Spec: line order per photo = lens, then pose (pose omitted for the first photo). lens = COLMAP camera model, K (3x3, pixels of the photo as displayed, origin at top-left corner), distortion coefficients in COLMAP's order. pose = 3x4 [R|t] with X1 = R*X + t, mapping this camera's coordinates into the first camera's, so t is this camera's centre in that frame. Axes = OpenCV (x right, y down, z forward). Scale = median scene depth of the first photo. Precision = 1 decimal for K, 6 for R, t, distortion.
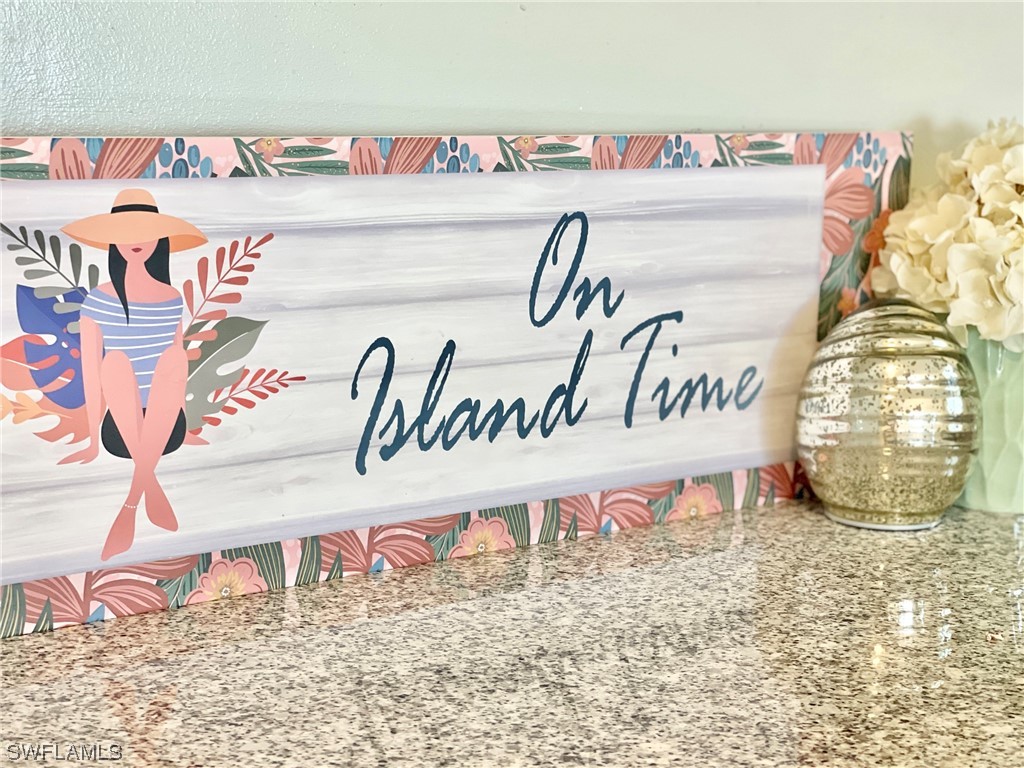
lens RADIAL K [[1901.8, 0, 514.7], [0, 1901.8, 379.7], [0, 0, 1]] dist [0.230670, 0.000000]
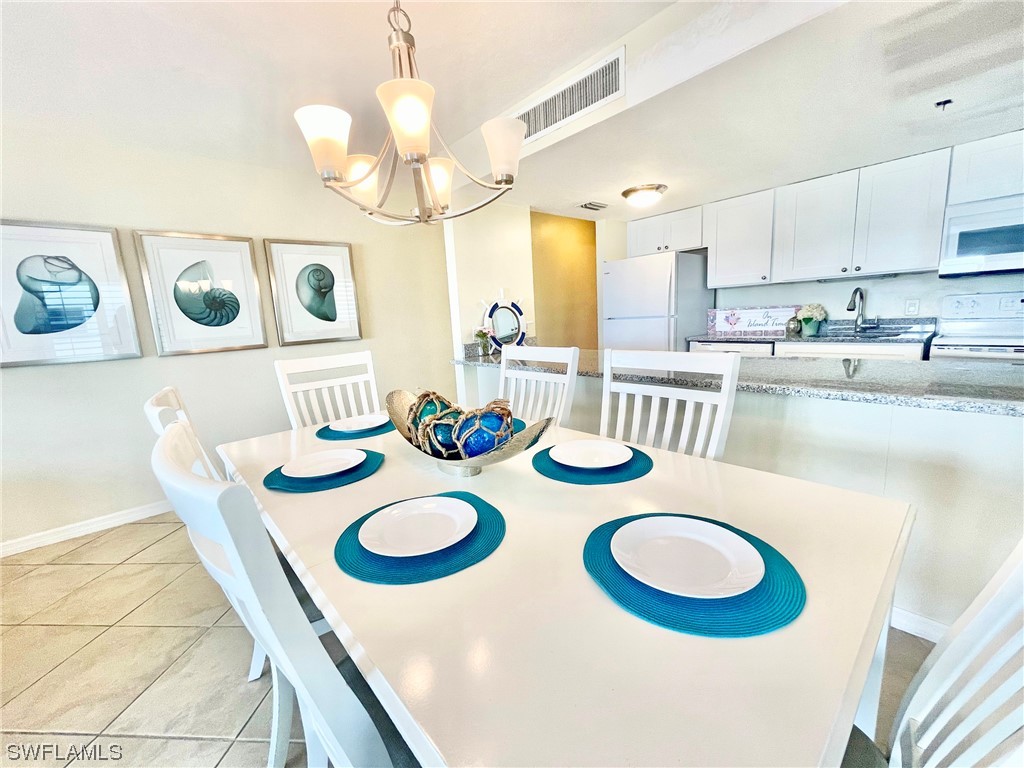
lens RADIAL K [[410.8, 0, 508.8], [0, 410.8, 386.1], [0, 0, 1]] dist [-0.002074, -0.000505]
pose [[0.266062, 0.125710, -0.955724, 2.816263], [-0.102858, 0.989502, 0.101519, 0.400622], [0.958453, 0.071294, 0.276199, -1.943975]]
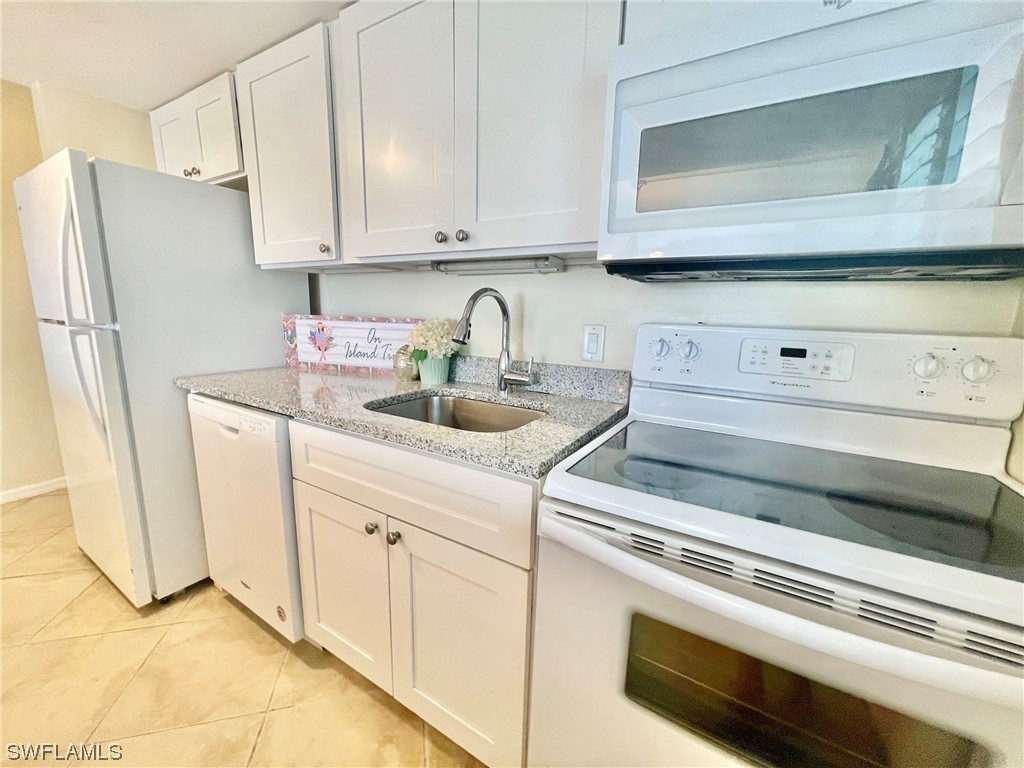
lens RADIAL K [[410.8, 0, 509.5], [0, 410.8, 384.5], [0, 0, 1]] dist [-0.002074, -0.000505]
pose [[0.553008, 0.142102, -0.820969, 1.678403], [-0.149893, 0.986239, 0.069741, -0.063977], [0.819582, 0.084490, 0.566698, 0.574953]]
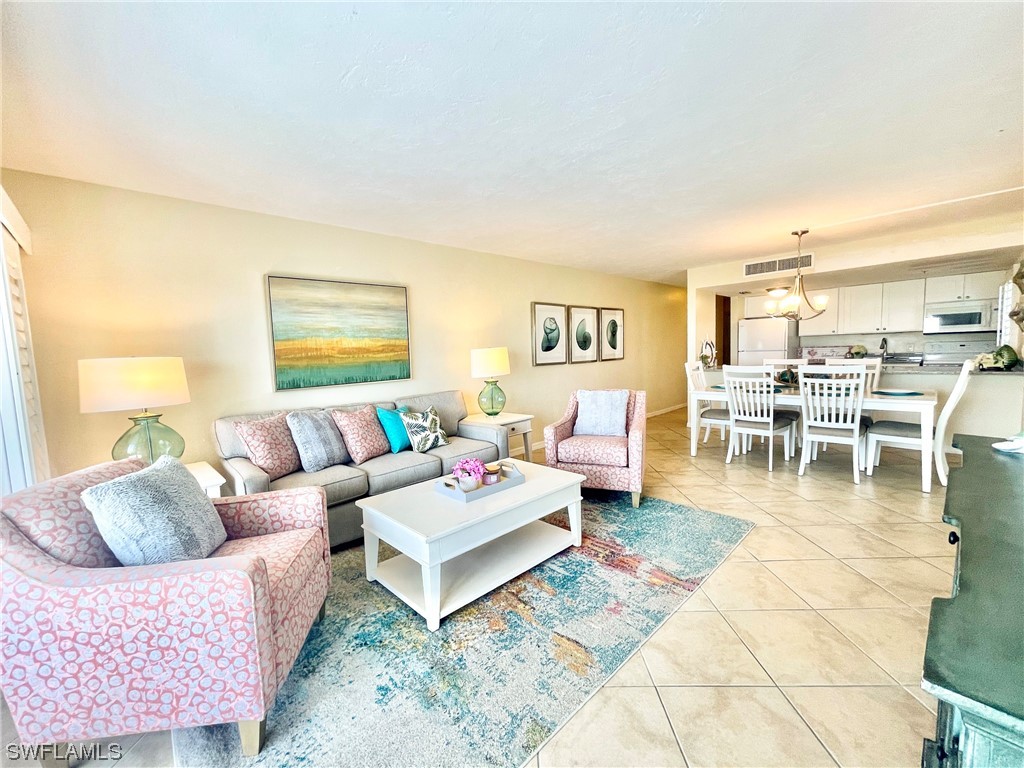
lens RADIAL K [[410.8, 0, 505.6], [0, 410.8, 388.7], [0, 0, 1]] dist [-0.002074, -0.000505]
pose [[0.307260, 0.052022, -0.950203, 4.600823], [-0.118537, 0.992820, 0.016025, 1.035087], [0.944214, 0.107711, 0.311220, -5.753052]]
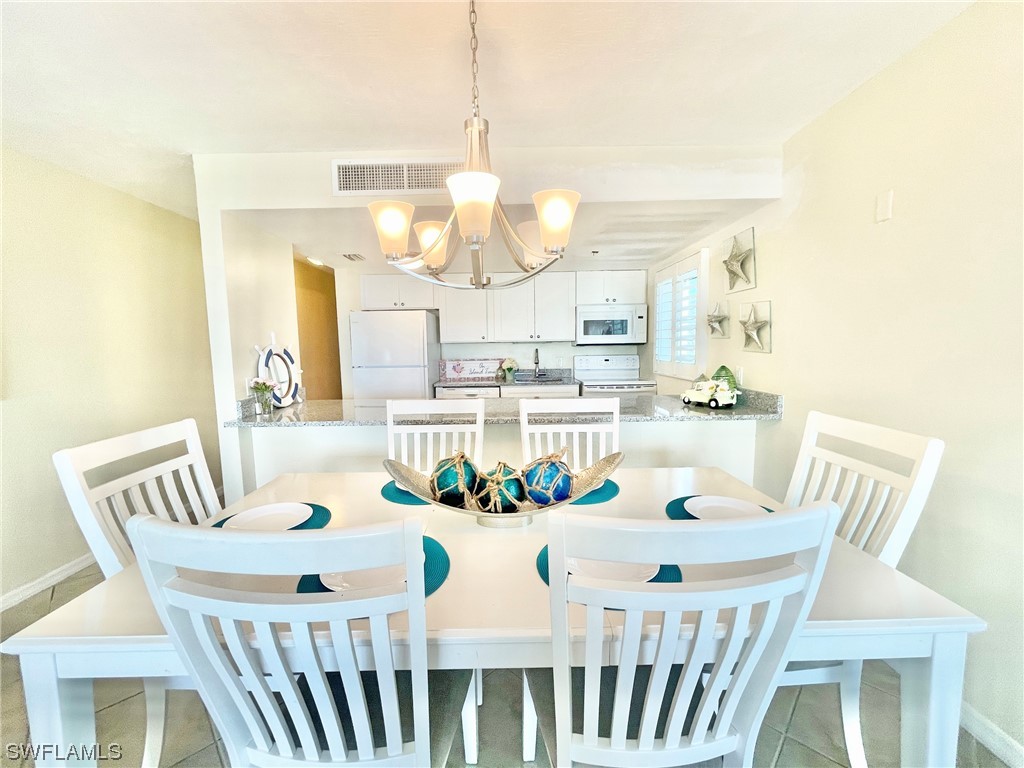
lens RADIAL K [[410.8, 0, 509.6], [0, 410.8, 379.6], [0, 0, 1]] dist [-0.002074, -0.000505]
pose [[0.903315, -0.001912, -0.428975, 2.227701], [-0.036271, 0.996069, -0.080817, 0.444331], [0.427443, 0.088563, 0.899694, -2.855165]]
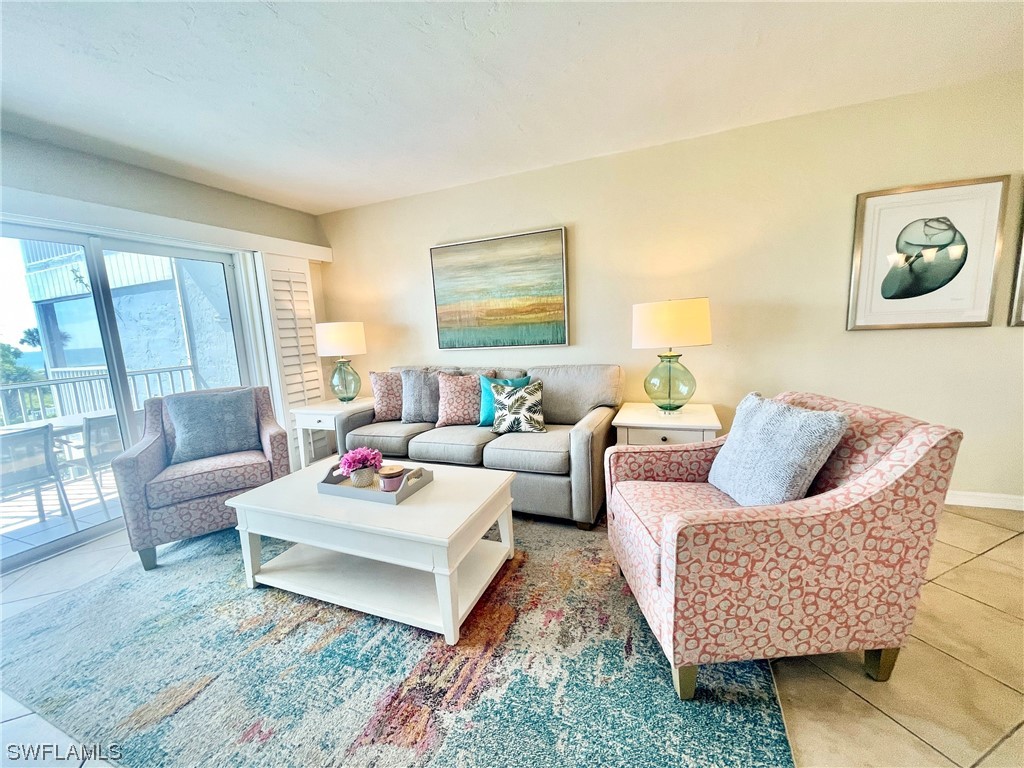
lens RADIAL K [[410.8, 0, 507.1], [0, 410.8, 388.4], [0, 0, 1]] dist [-0.002074, -0.000505]
pose [[-0.740137, 0.114907, -0.662566, 3.166092], [-0.080883, 0.962927, 0.257351, 0.677127], [0.667574, 0.244065, -0.703404, -3.515852]]
